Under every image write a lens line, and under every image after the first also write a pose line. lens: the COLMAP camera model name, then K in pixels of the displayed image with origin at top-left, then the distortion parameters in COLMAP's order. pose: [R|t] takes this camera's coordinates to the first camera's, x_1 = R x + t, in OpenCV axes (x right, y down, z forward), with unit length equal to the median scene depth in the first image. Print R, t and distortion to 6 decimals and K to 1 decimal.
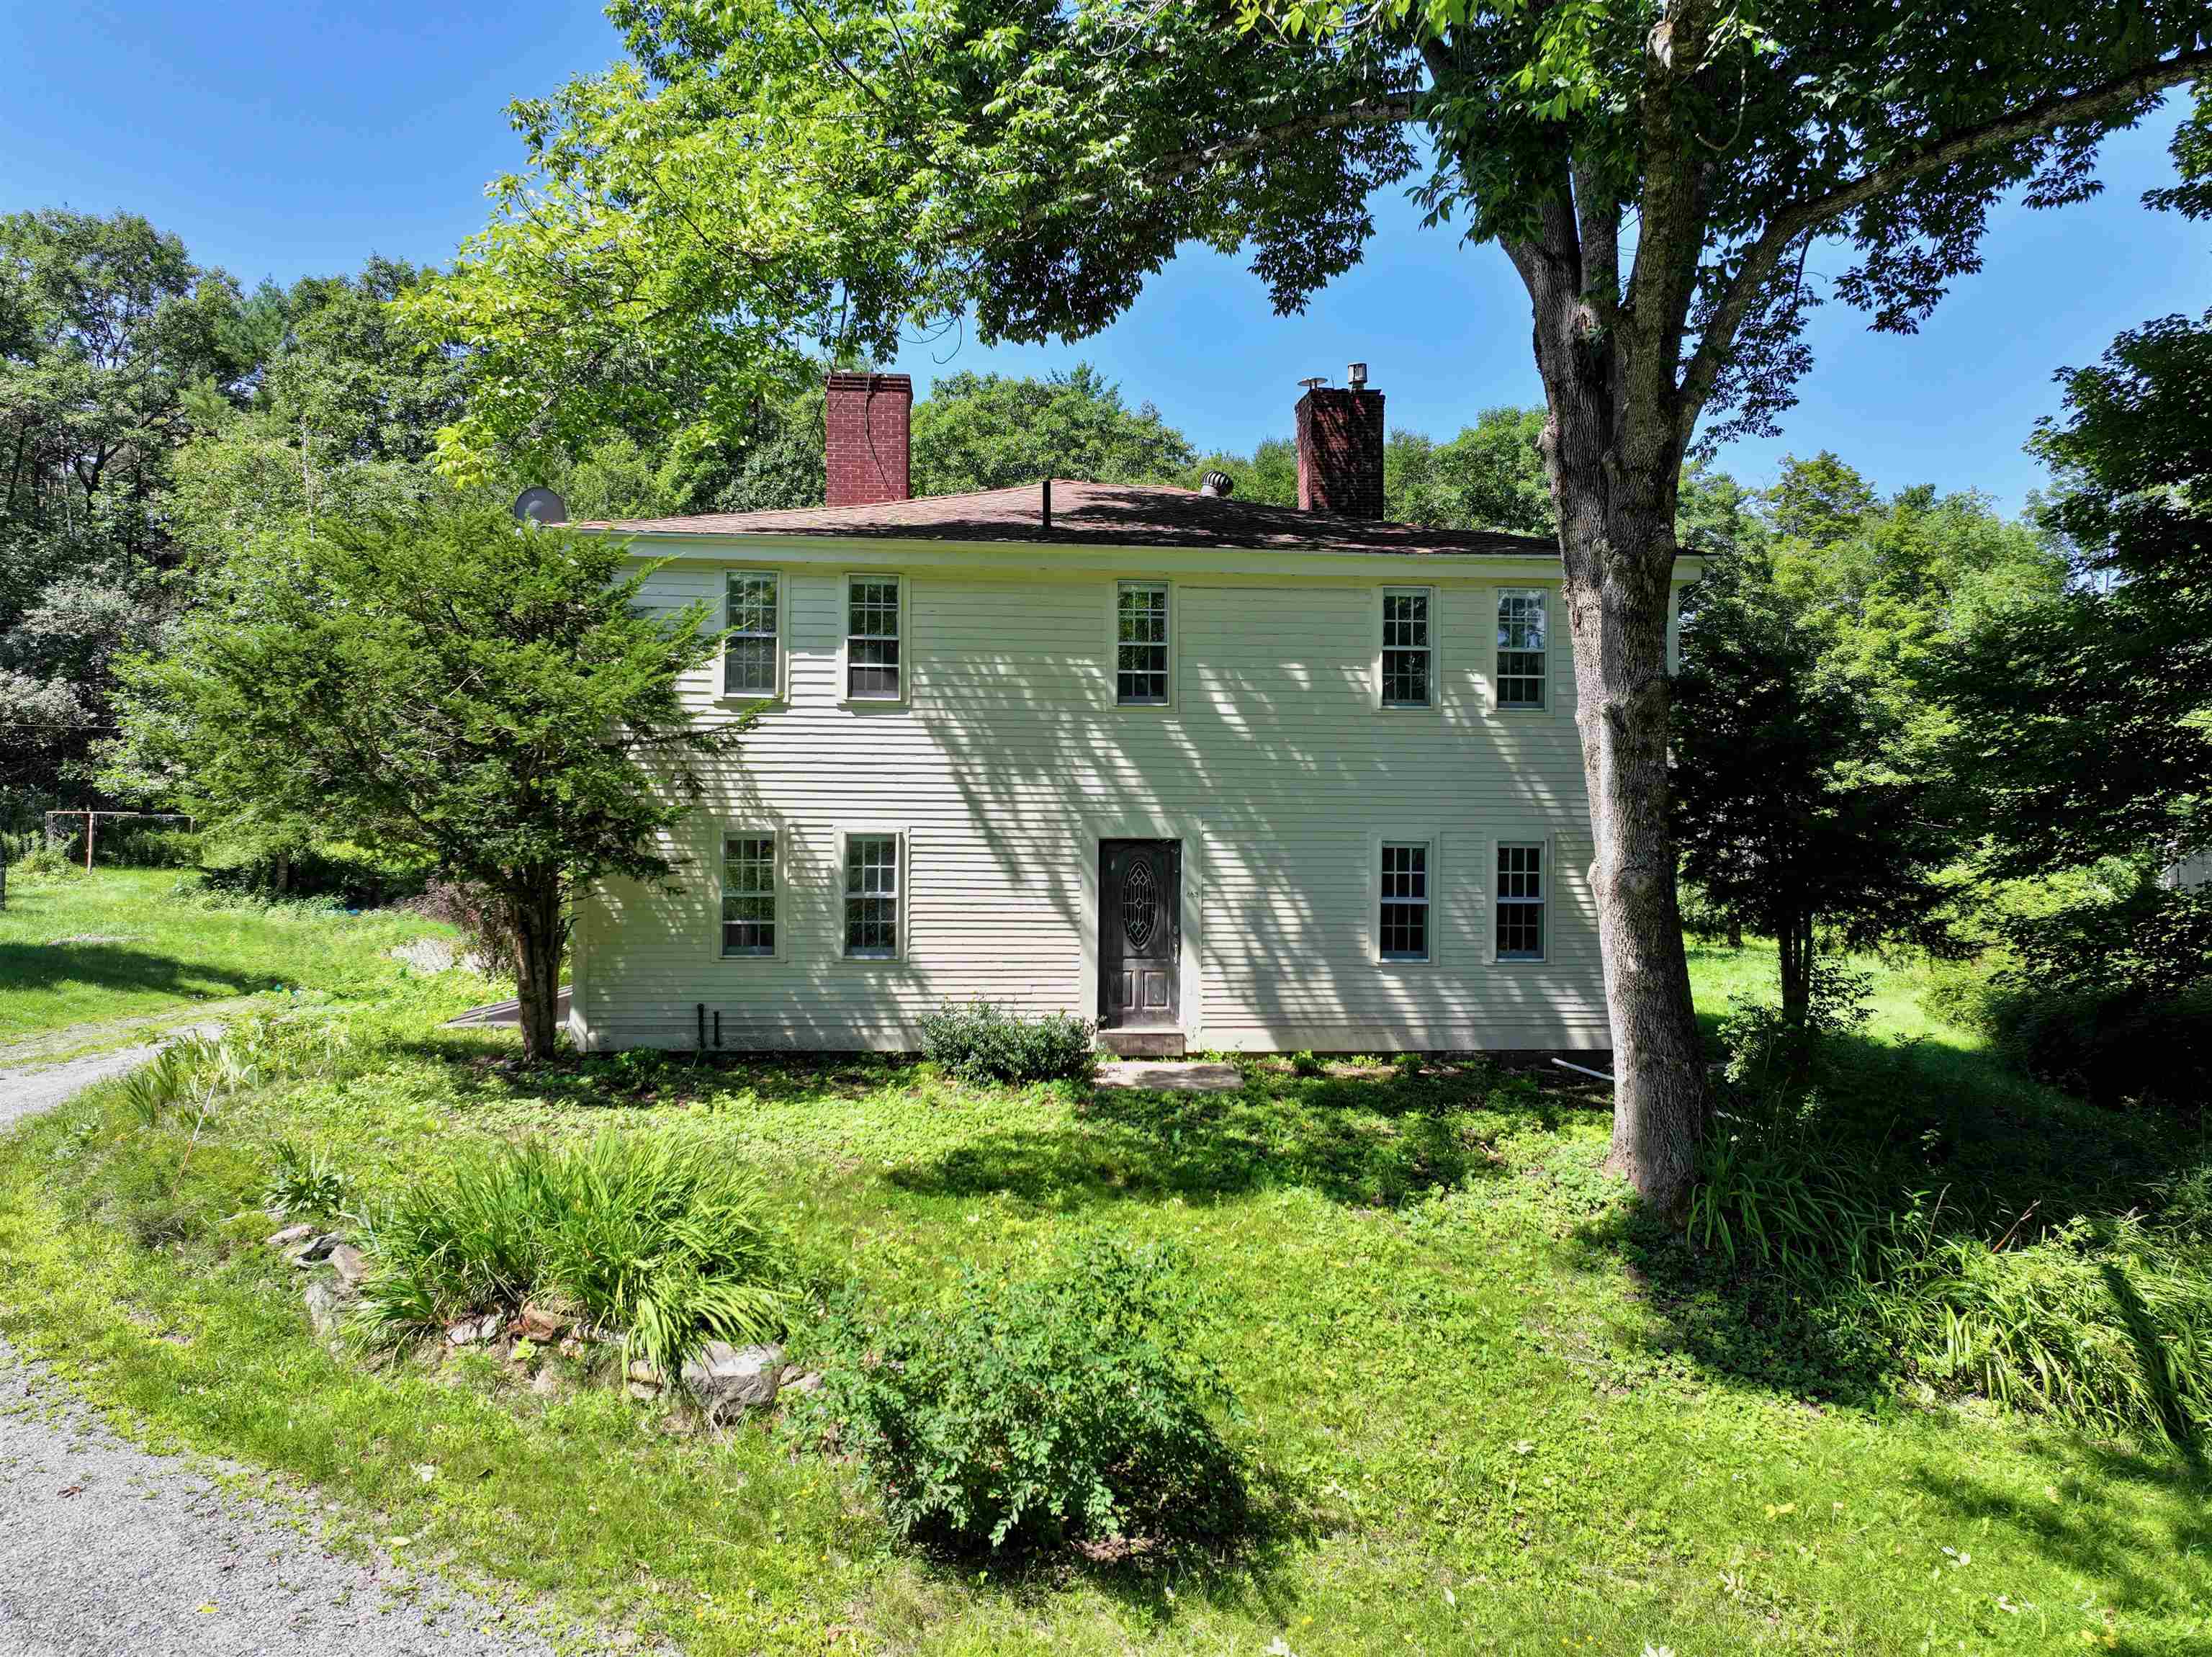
lens RADIAL K [[1557.4, 0, 1119.6], [0, 1557.4, 828.7], [0, 0, 1]] dist [0.008683, 0.000840]
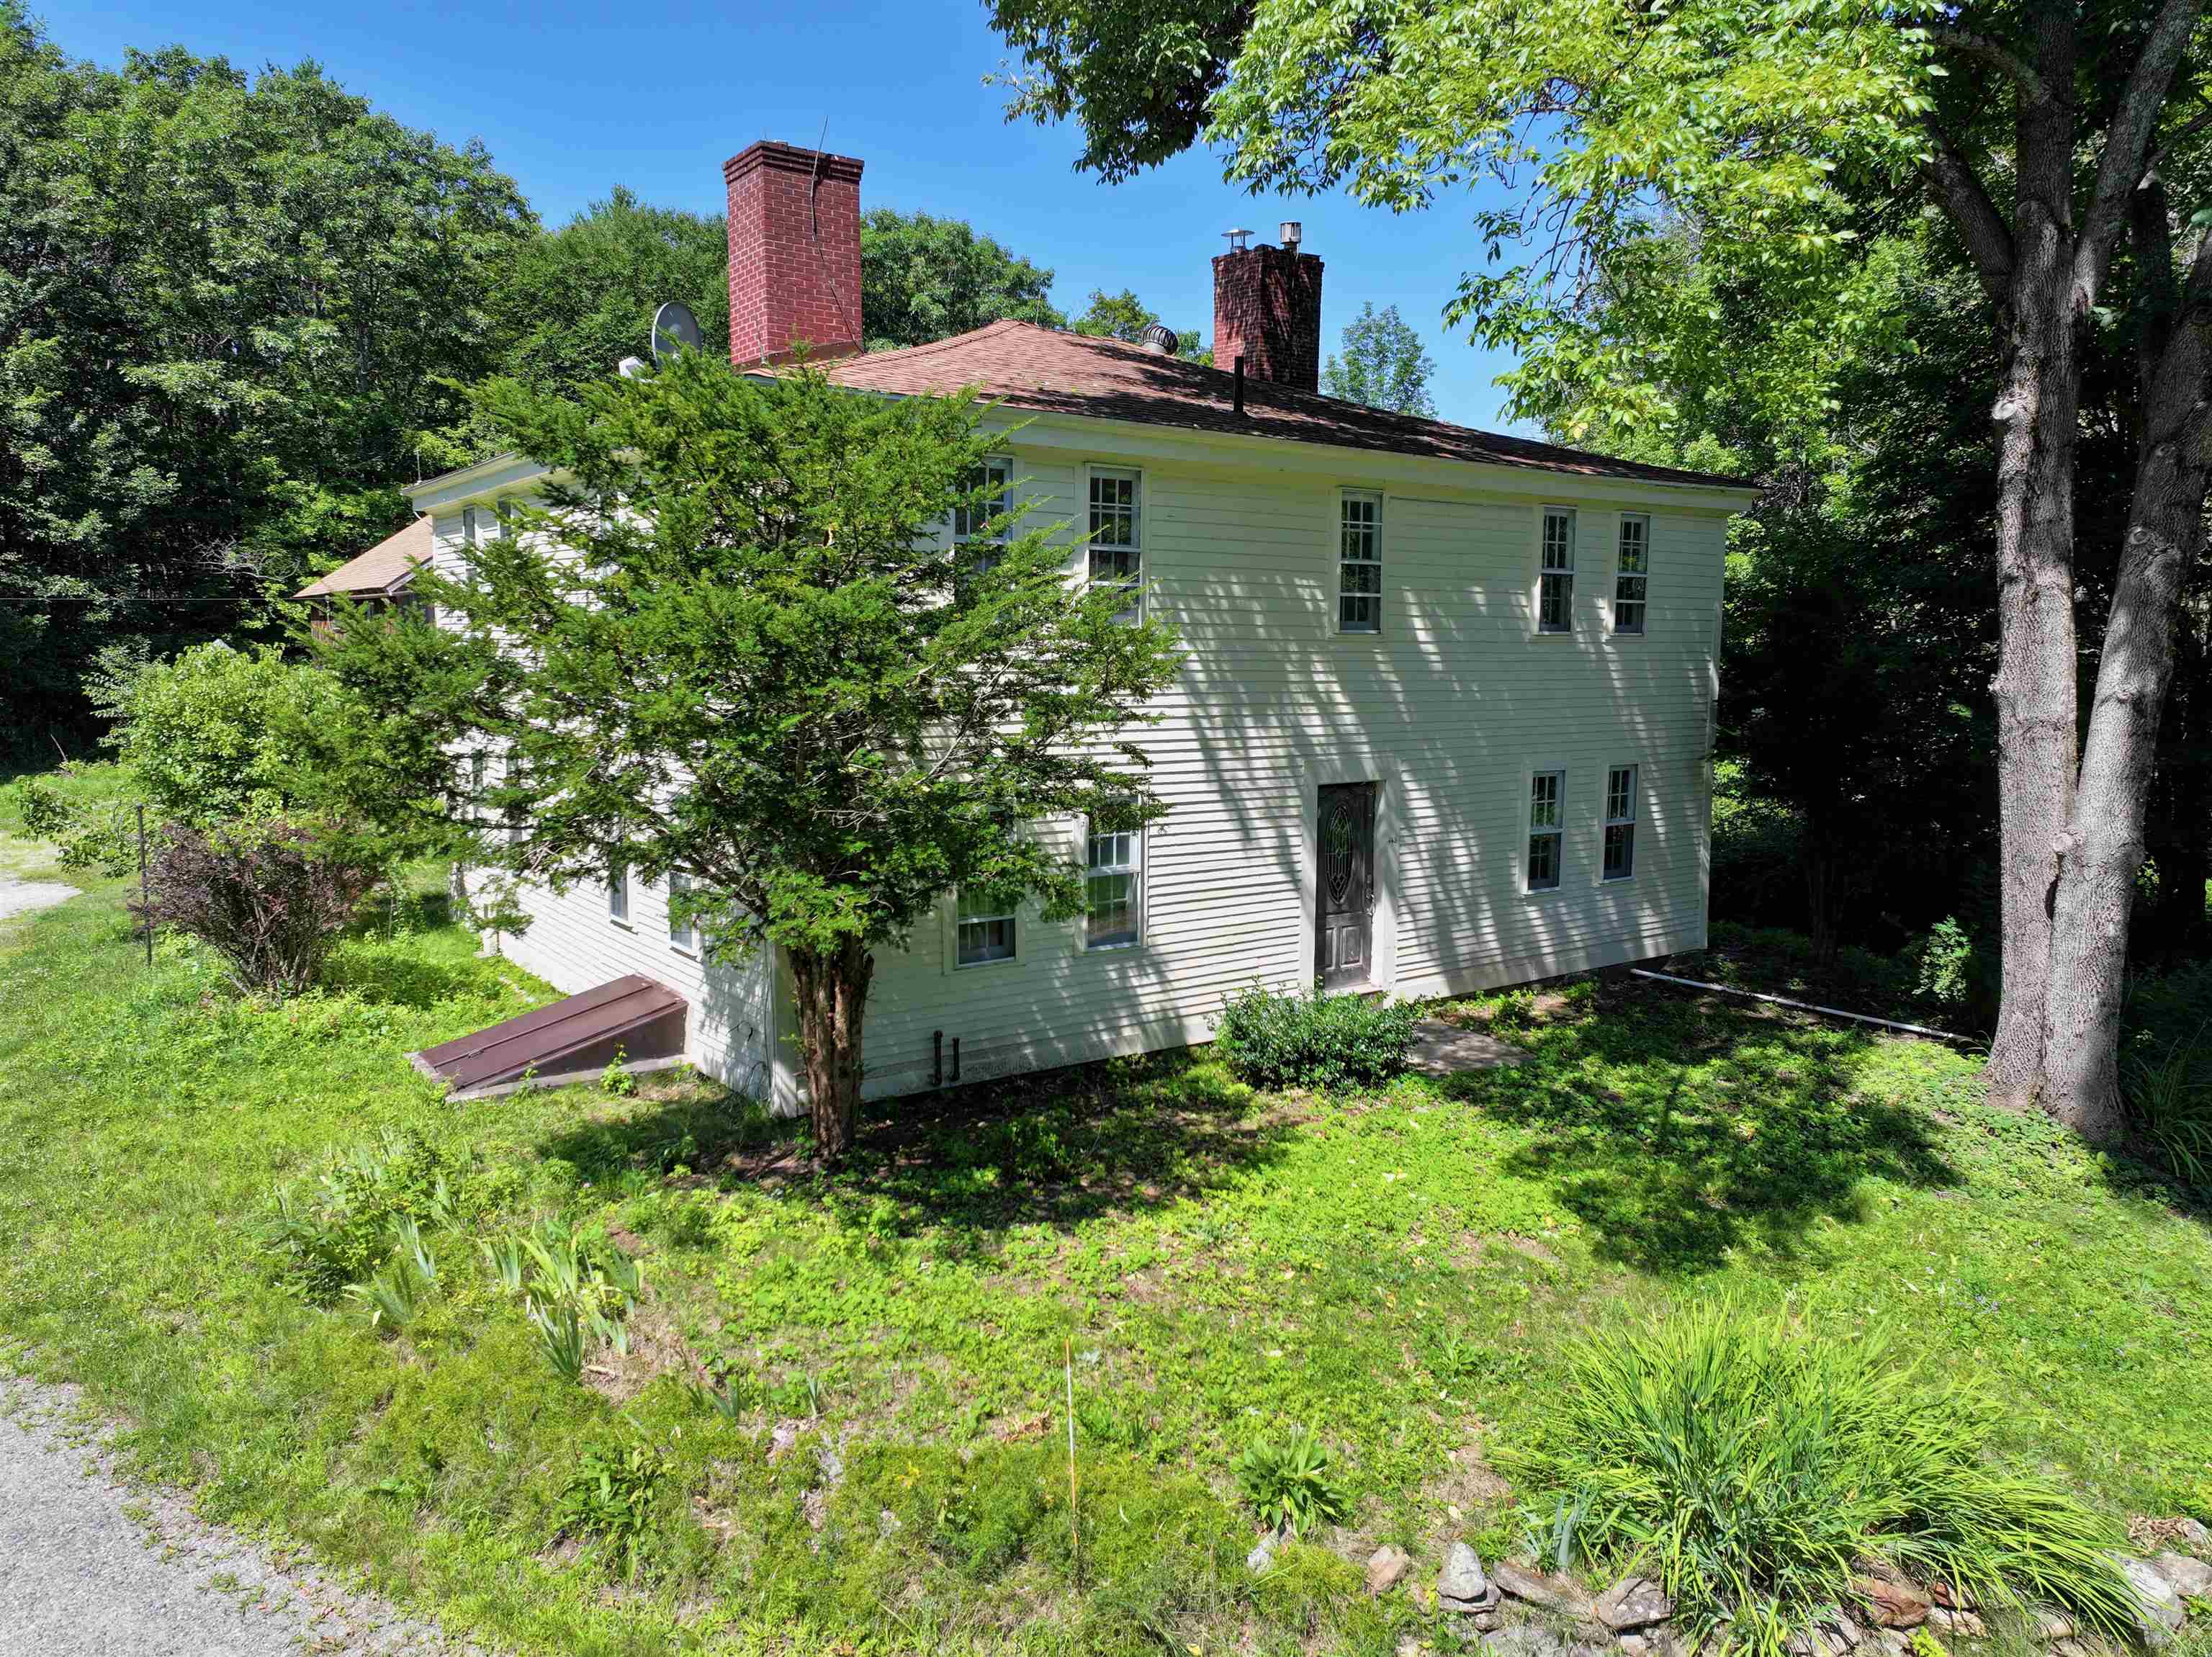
lens RADIAL K [[1557.4, 0, 1108.6], [0, 1557.4, 826.4], [0, 0, 1]] dist [0.008683, 0.000840]
pose [[0.850545, -0.064385, 0.521947, -0.574176], [-0.005697, 0.991291, 0.131563, -0.085752], [-0.525872, -0.114874, 0.842771, 0.315795]]
